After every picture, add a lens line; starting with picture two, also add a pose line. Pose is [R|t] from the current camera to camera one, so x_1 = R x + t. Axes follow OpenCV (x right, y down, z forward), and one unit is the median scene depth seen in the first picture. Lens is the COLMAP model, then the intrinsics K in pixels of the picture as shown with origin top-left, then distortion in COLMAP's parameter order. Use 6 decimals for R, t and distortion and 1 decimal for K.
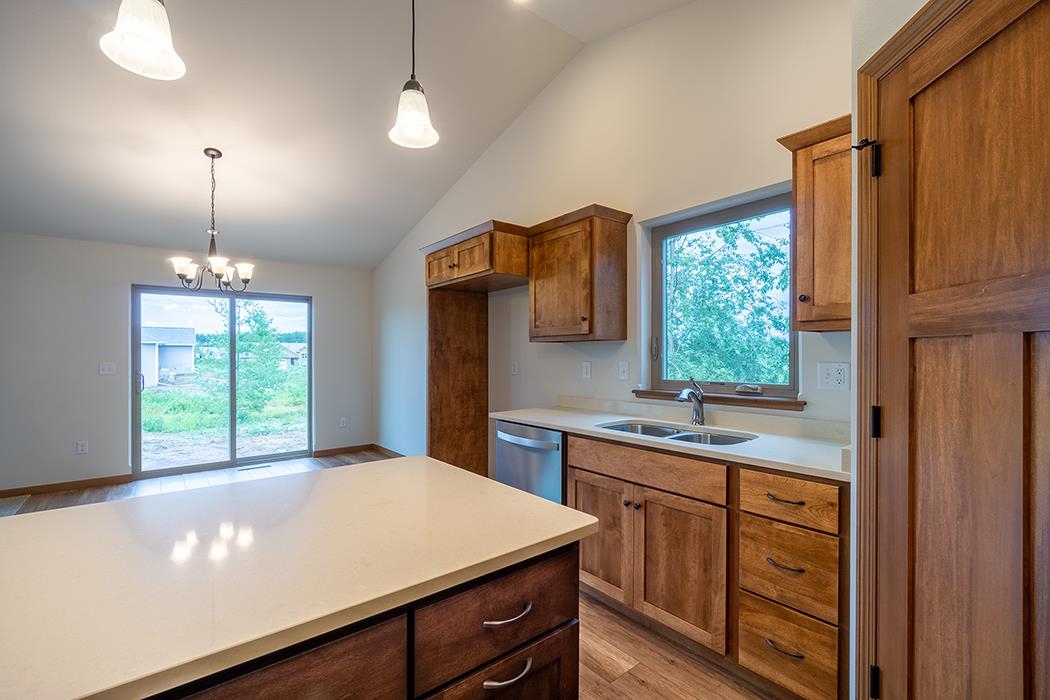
lens RADIAL K [[458.1, 0, 514.8], [0, 458.1, 357.1], [0, 0, 1]] dist [-0.002031, 0.000705]
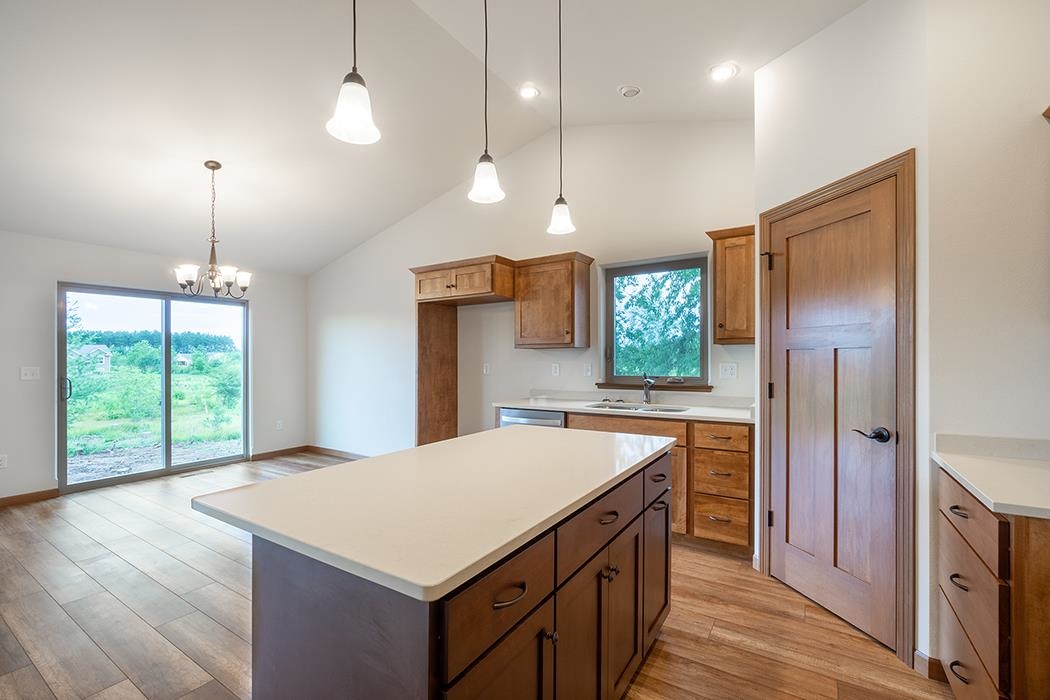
lens RADIAL K [[458.1, 0, 514.8], [0, 458.1, 357.1], [0, 0, 1]] dist [-0.002031, 0.000705]
pose [[0.948948, -0.000669, 0.315433, -0.421852], [0.003095, 0.999969, -0.007191, 0.001517], [-0.315418, 0.007800, 0.948921, -0.261055]]
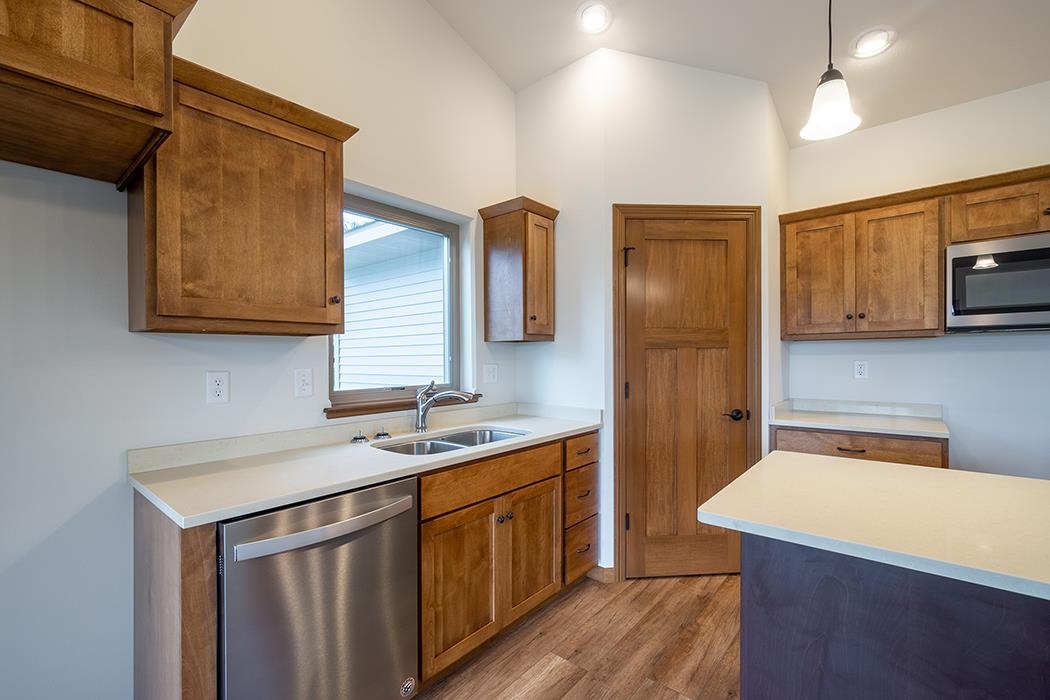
lens RADIAL K [[457.4, 0, 515.4], [0, 457.4, 362.0], [0, 0, 1]] dist [-0.002240, 0.000052]
pose [[-0.195738, -0.002020, 0.980654, -0.481525], [0.013964, 0.999891, 0.004847, 0.001430], [-0.980557, 0.014643, -0.195689, 0.846024]]
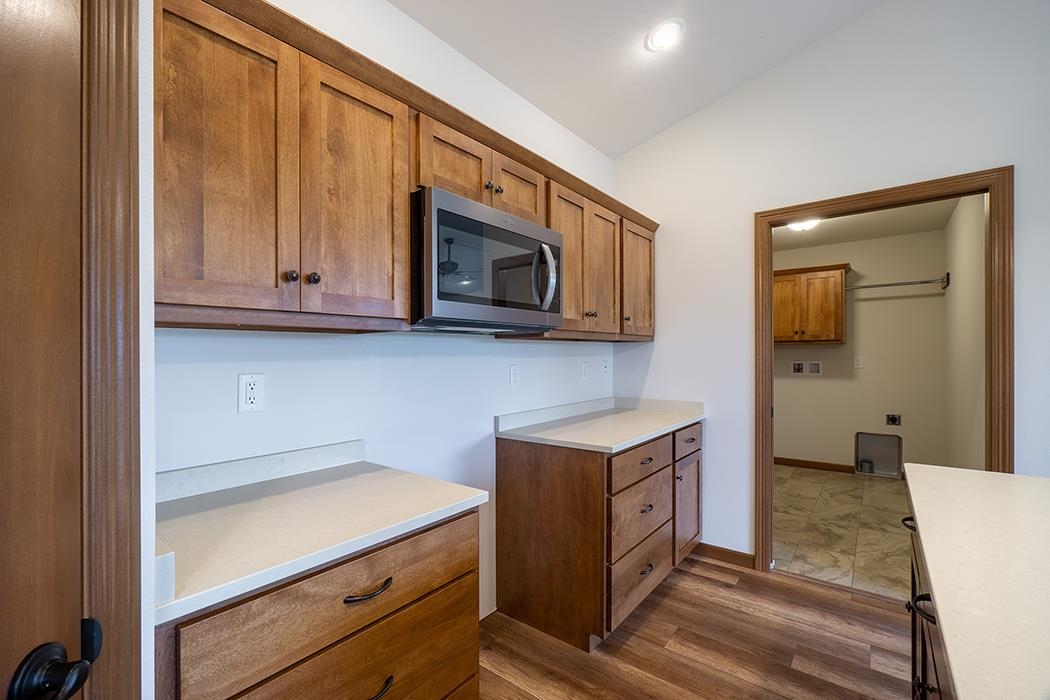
lens RADIAL K [[458.1, 0, 514.8], [0, 458.1, 357.1], [0, 0, 1]] dist [-0.002031, 0.000705]
pose [[-0.974363, 0.008141, -0.224833, 0.194287], [0.006196, 0.999937, 0.009355, -0.006531], [0.224895, 0.007722, -0.974352, 0.442982]]
